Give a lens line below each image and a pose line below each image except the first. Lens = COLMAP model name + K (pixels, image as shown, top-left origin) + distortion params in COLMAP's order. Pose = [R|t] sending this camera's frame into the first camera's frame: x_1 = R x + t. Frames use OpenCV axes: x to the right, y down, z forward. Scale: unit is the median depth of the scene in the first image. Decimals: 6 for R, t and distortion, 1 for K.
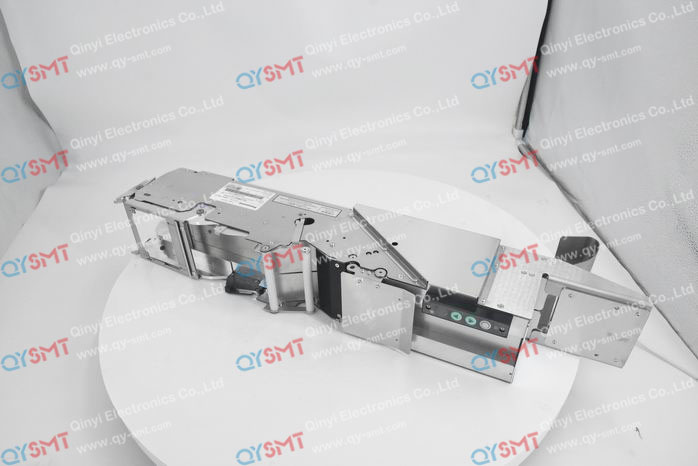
lens RADIAL K [[482.2, 0, 349.0], [0, 482.2, 233.0], [0, 0, 1]] dist [-0.000226, 0.000043]
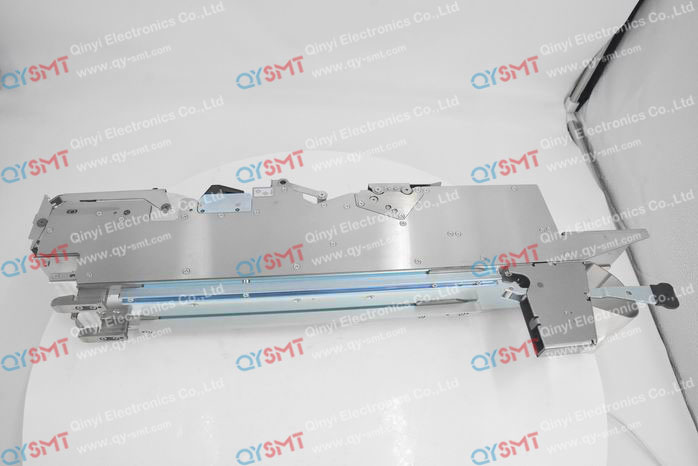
lens RADIAL K [[482.2, 0, 349.0], [0, 482.2, 233.0], [0, 0, 1]] dist [-0.000226, 0.000043]
pose [[1.000000, -0.000045, -0.000080, 0.000168], [0.000045, 1.000000, 0.000121, -0.780037], [0.000080, -0.000121, 1.000000, 0.000030]]
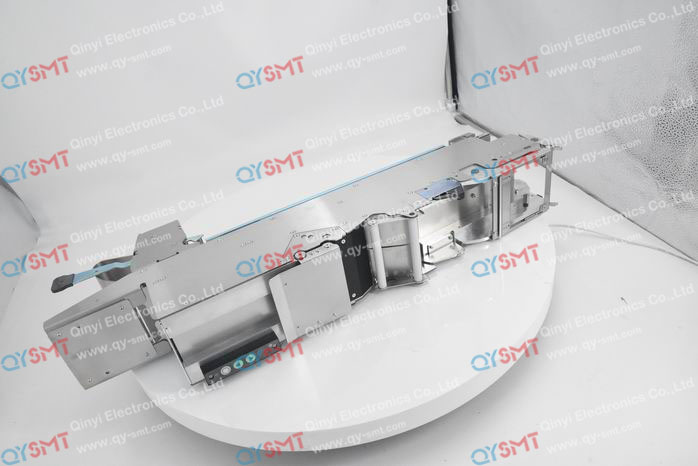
lens RADIAL K [[482.2, 0, 349.0], [0, 482.2, 233.0], [0, 0, 1]] dist [-0.000226, 0.000043]
pose [[1.000000, 0.000037, -0.000033, 0.000038], [-0.000037, 1.000000, -0.000157, -0.193924], [0.000033, 0.000157, 1.000000, -0.000076]]
